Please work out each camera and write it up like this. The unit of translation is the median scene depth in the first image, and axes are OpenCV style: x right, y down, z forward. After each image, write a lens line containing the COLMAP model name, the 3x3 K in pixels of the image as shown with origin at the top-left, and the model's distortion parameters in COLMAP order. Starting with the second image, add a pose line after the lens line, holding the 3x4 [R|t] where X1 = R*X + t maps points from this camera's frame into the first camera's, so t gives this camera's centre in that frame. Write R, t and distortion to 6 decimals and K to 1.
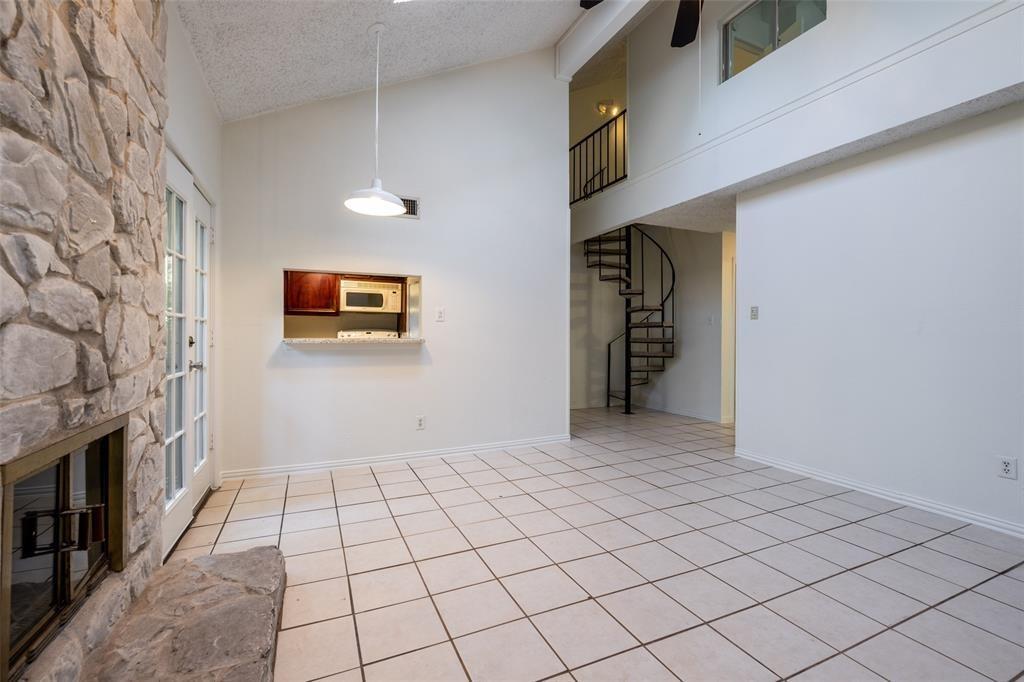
lens RADIAL K [[442.0, 0, 511.5], [0, 442.0, 335.8], [0, 0, 1]] dist [-0.001019, -0.000034]
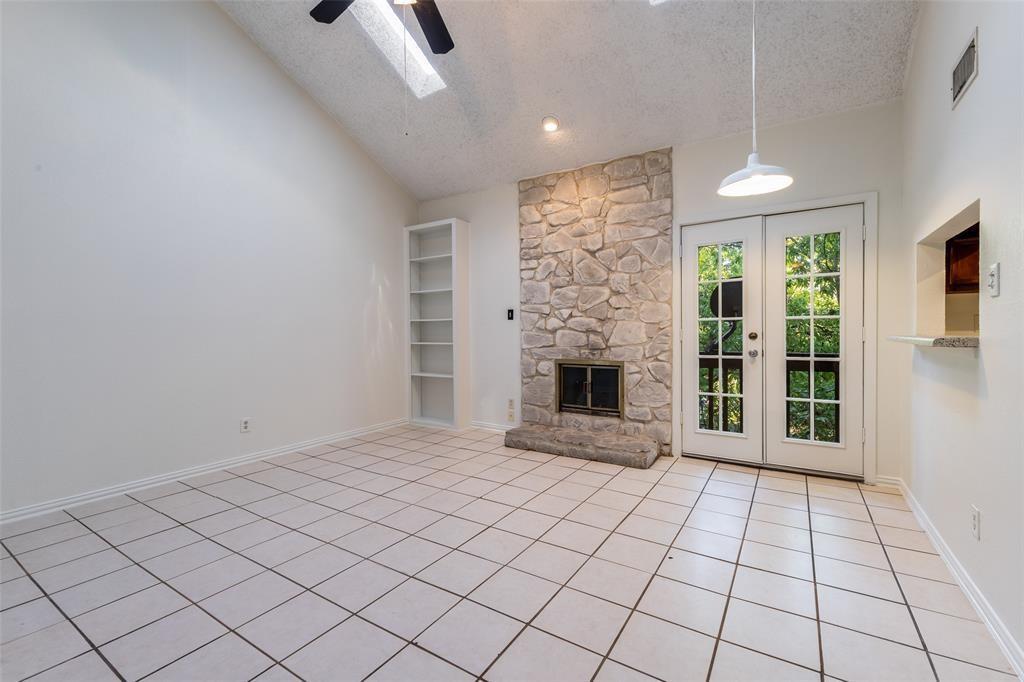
lens RADIAL K [[439.8, 0, 512.0], [0, 439.8, 341.0], [0, 0, 1]] dist [-0.004467, -0.000151]
pose [[-0.842353, 0.015462, -0.538704, 0.954332], [0.003965, 0.999739, 0.022494, -0.008465], [0.538911, 0.016812, -0.842195, 2.459479]]
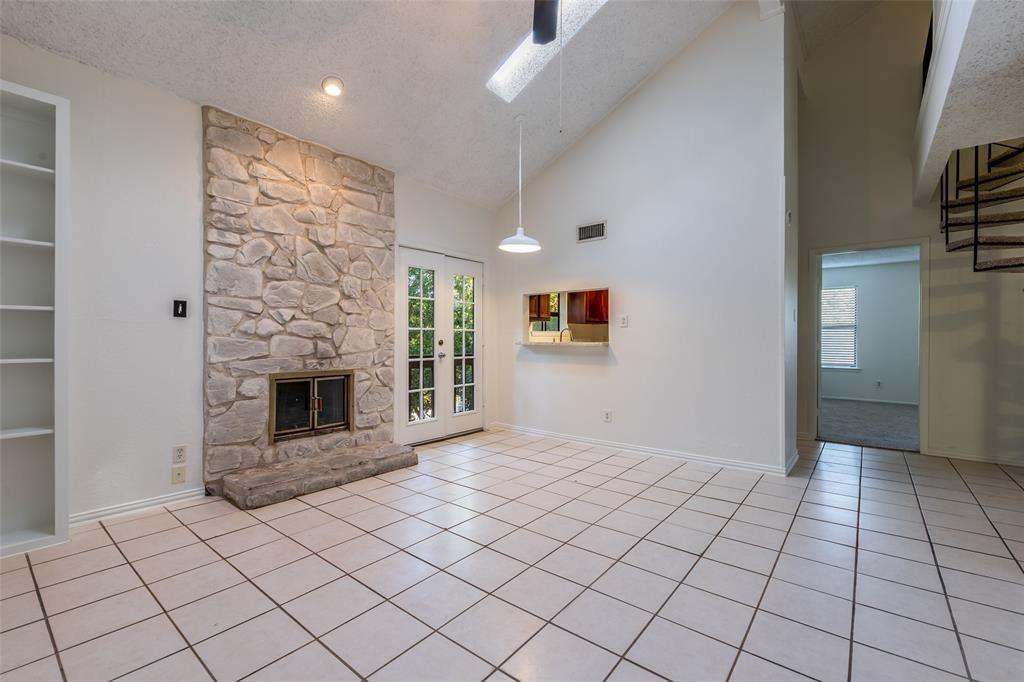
lens RADIAL K [[439.8, 0, 512.0], [0, 439.8, 341.0], [0, 0, 1]] dist [-0.004467, -0.000151]
pose [[0.448921, 0.001331, -0.893571, 1.534953], [-0.003429, 0.999994, -0.000233, 0.007489], [0.893565, 0.003169, 0.448922, 0.586038]]
